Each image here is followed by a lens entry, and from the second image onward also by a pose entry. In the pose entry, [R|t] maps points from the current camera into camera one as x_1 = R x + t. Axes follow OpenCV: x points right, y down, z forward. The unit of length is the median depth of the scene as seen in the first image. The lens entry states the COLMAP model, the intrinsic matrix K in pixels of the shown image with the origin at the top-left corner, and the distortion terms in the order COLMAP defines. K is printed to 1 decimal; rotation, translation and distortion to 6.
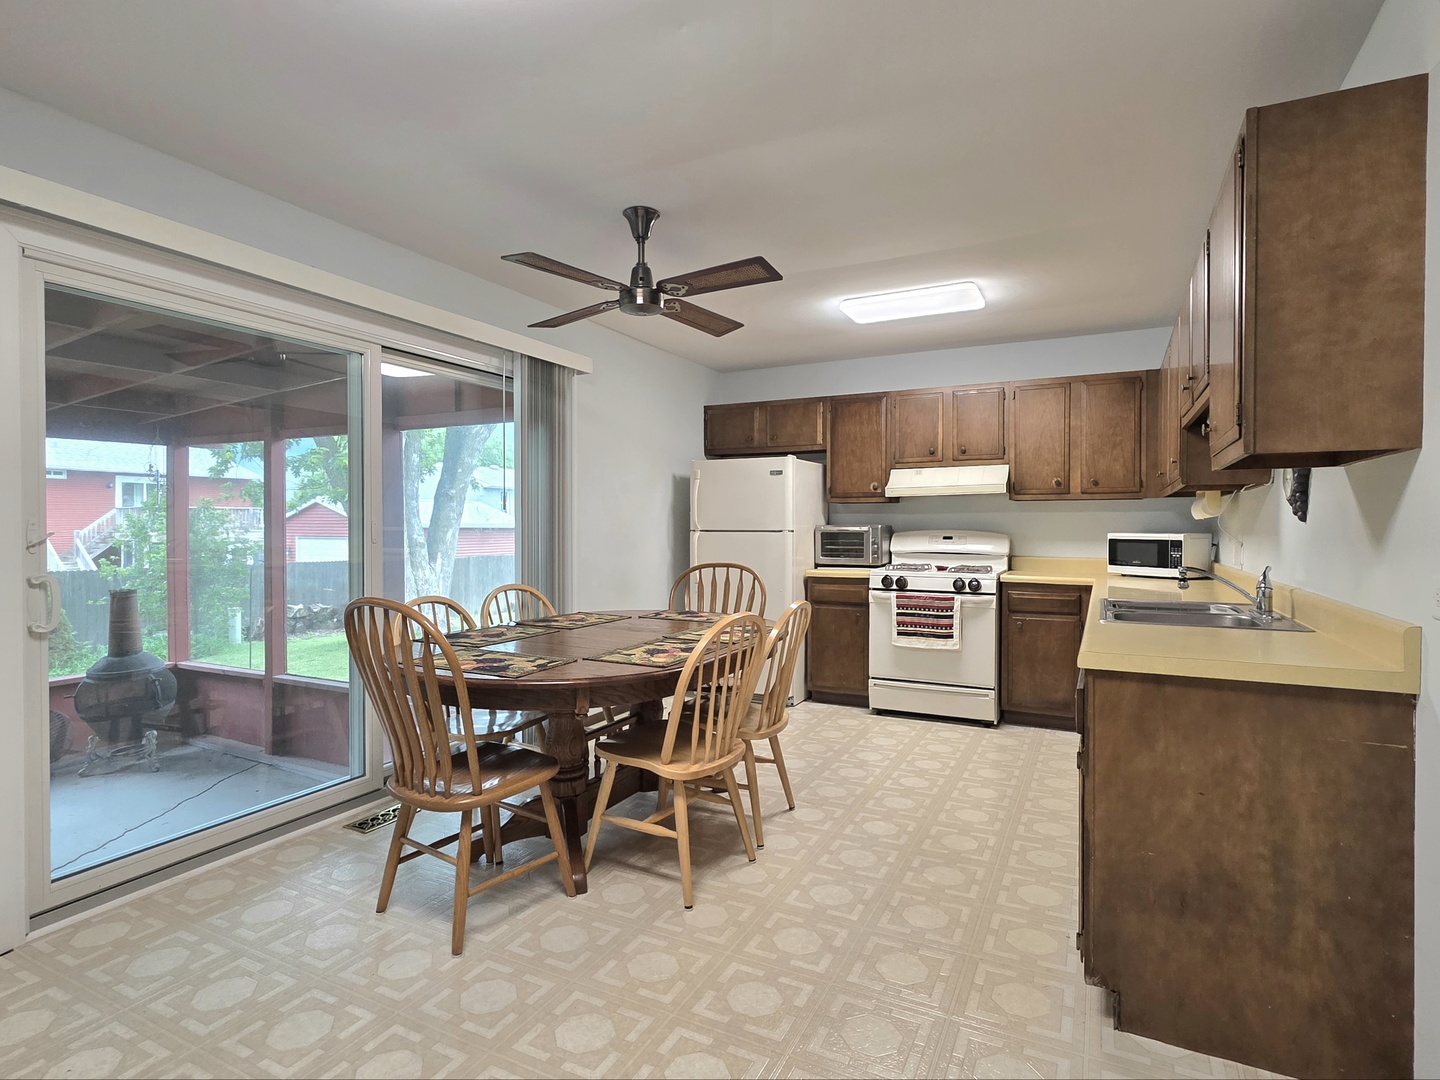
lens RADIAL K [[754.1, 0, 719.3], [0, 754.1, 538.4], [0, 0, 1]] dist [-0.005912, -0.000910]
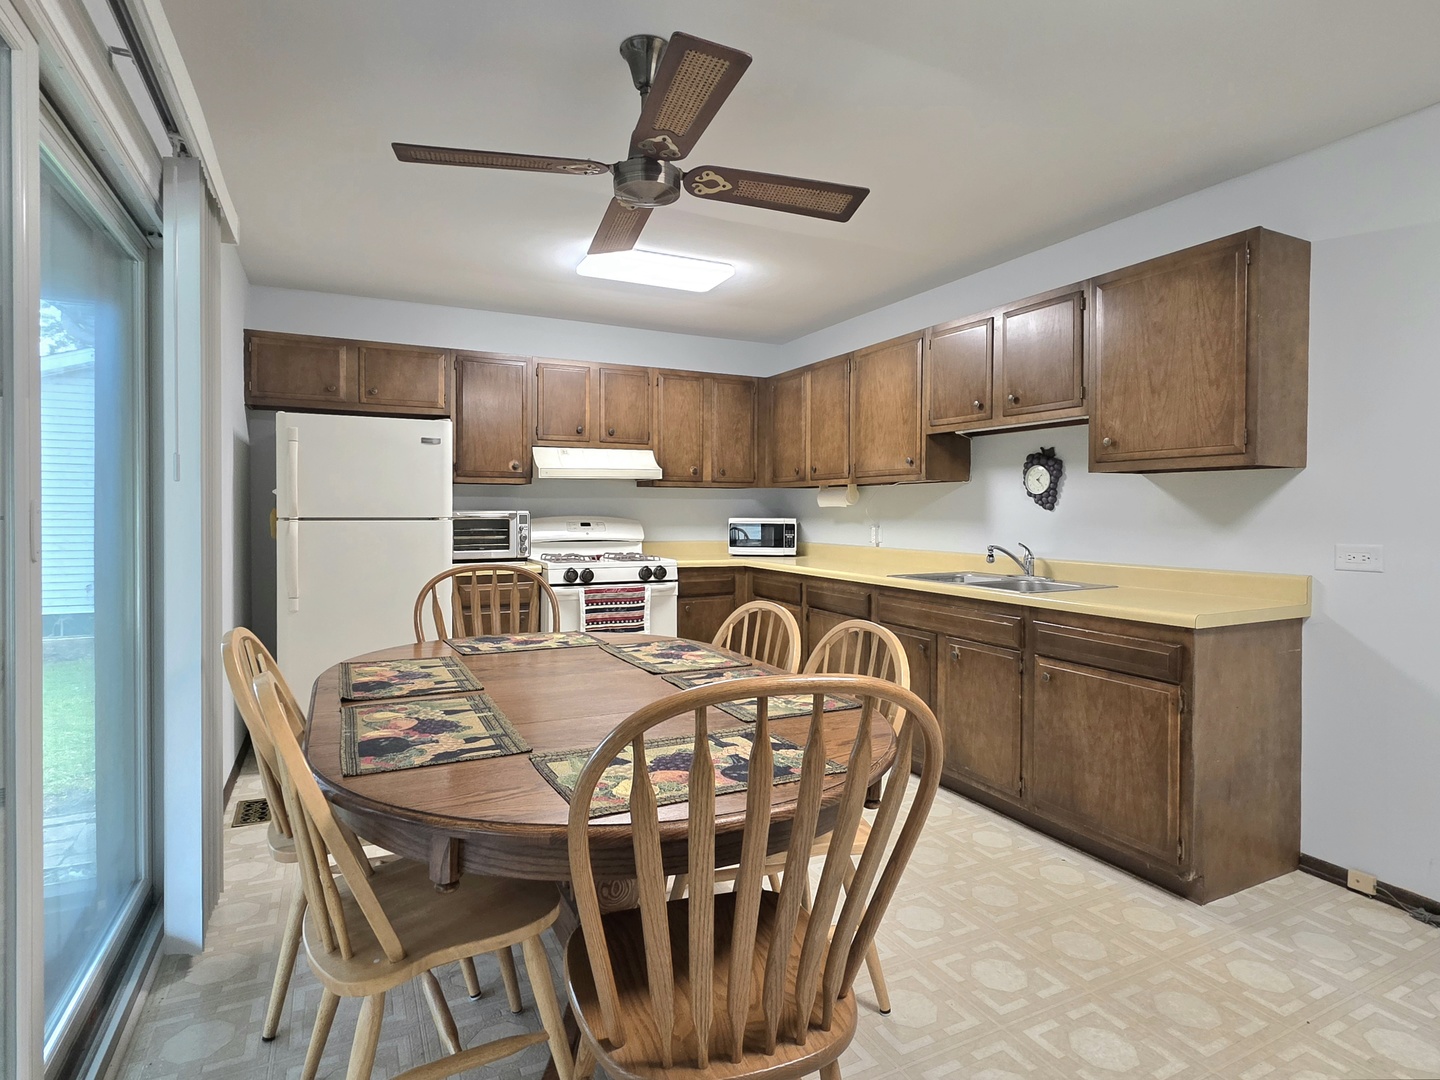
lens RADIAL K [[754.1, 0, 718.7], [0, 754.1, 525.3], [0, 0, 1]] dist [-0.005912, -0.000910]
pose [[0.594245, -0.015474, 0.804135, -0.385839], [0.010526, 0.999879, 0.011462, -0.009351], [-0.804215, 0.001653, 0.594336, 0.347241]]
